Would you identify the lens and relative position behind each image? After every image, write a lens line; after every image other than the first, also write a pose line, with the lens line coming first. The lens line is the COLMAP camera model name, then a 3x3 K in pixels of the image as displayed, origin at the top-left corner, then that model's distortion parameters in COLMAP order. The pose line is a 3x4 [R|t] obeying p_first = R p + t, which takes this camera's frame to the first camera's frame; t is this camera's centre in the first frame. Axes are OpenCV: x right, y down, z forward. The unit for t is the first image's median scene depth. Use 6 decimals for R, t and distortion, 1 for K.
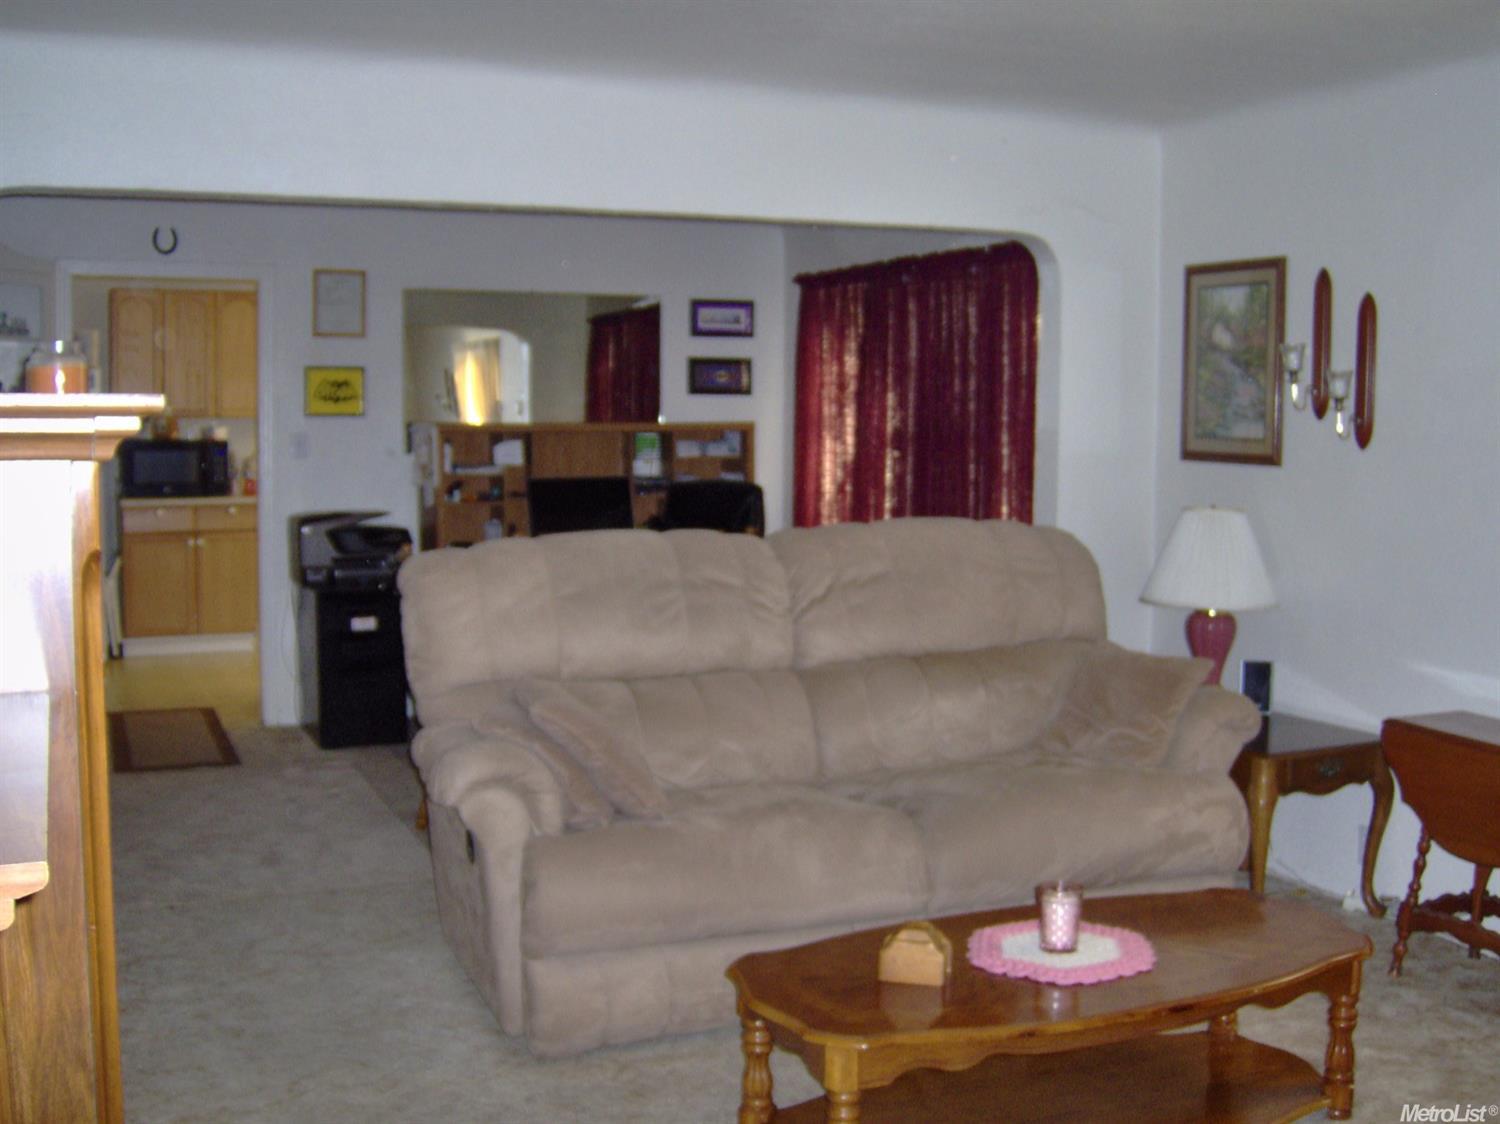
lens RADIAL K [[1648.7, 0, 750.0], [0, 1648.7, 562.0], [0, 0, 1]] dist [-0.140220, -0.001717]
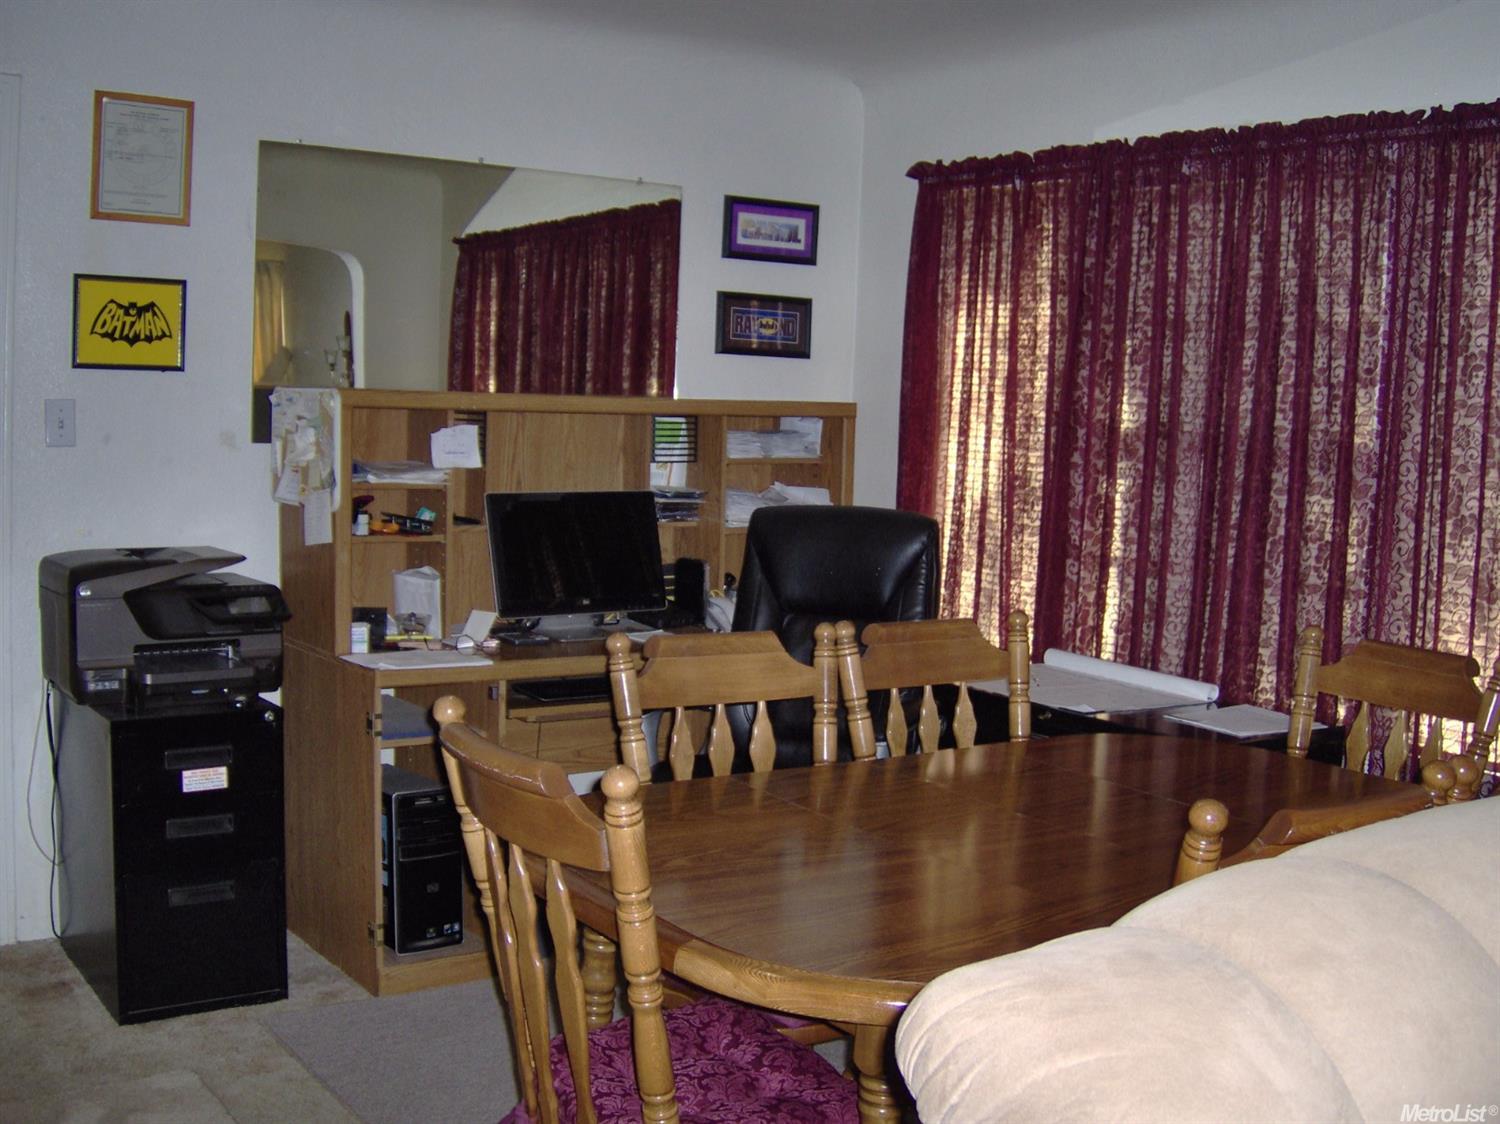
lens RADIAL K [[1648.7, 0, 750.0], [0, 1648.7, 562.0], [0, 0, 1]] dist [-0.140220, -0.001717]
pose [[0.980036, 0.013896, 0.198334, -0.160905], [-0.017294, 0.999732, 0.015407, -0.038339], [-0.198067, -0.018530, 0.980013, 0.448999]]
